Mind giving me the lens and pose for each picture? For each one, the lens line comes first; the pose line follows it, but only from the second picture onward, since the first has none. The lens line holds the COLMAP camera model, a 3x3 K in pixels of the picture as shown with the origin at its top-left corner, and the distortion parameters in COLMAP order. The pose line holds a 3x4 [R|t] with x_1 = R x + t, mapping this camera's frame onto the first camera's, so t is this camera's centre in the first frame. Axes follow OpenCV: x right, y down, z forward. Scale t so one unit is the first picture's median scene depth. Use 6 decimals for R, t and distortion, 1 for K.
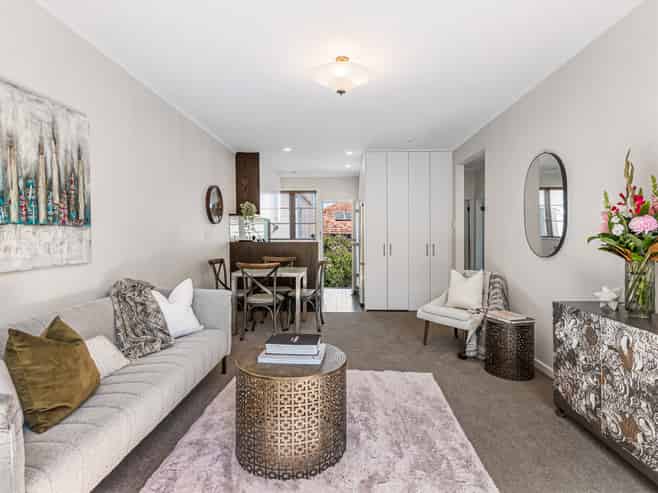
lens RADIAL K [[349.5, 0, 327.3], [0, 349.5, 237.0], [0, 0, 1]] dist [-0.001561, 0.000322]
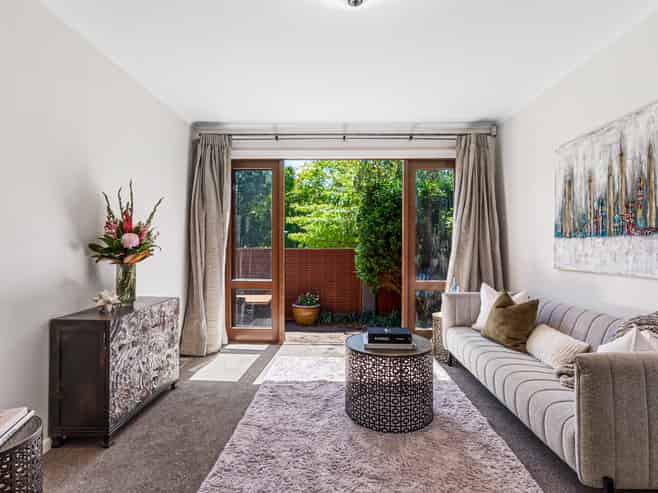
lens RADIAL K [[349.5, 0, 327.3], [0, 349.5, 237.0], [0, 0, 1]] dist [-0.001561, 0.000322]
pose [[-0.999557, 0.000035, -0.029776, 0.134625], [0.000366, 0.999938, -0.011108, -0.018853], [0.029774, -0.011114, -0.999495, 2.033412]]
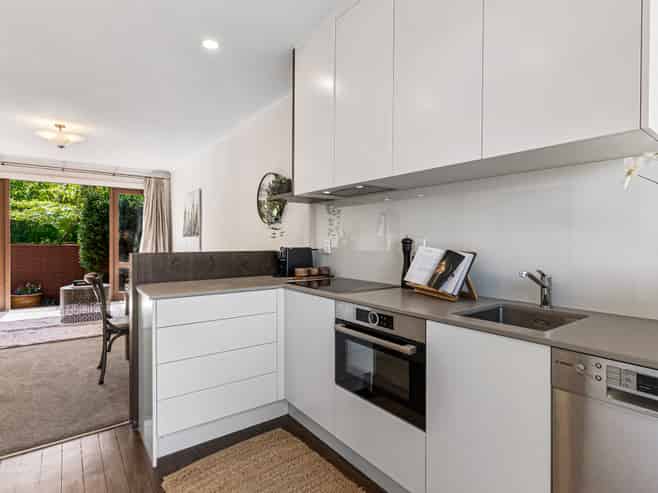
lens RADIAL K [[349.5, 0, 327.3], [0, 349.5, 237.0], [0, 0, 1]] dist [-0.001561, 0.000322]
pose [[-0.767438, 0.000305, -0.641123, 0.163385], [-0.000287, 1.000000, 0.000820, -0.025530], [0.641123, 0.000813, -0.767438, 3.847655]]
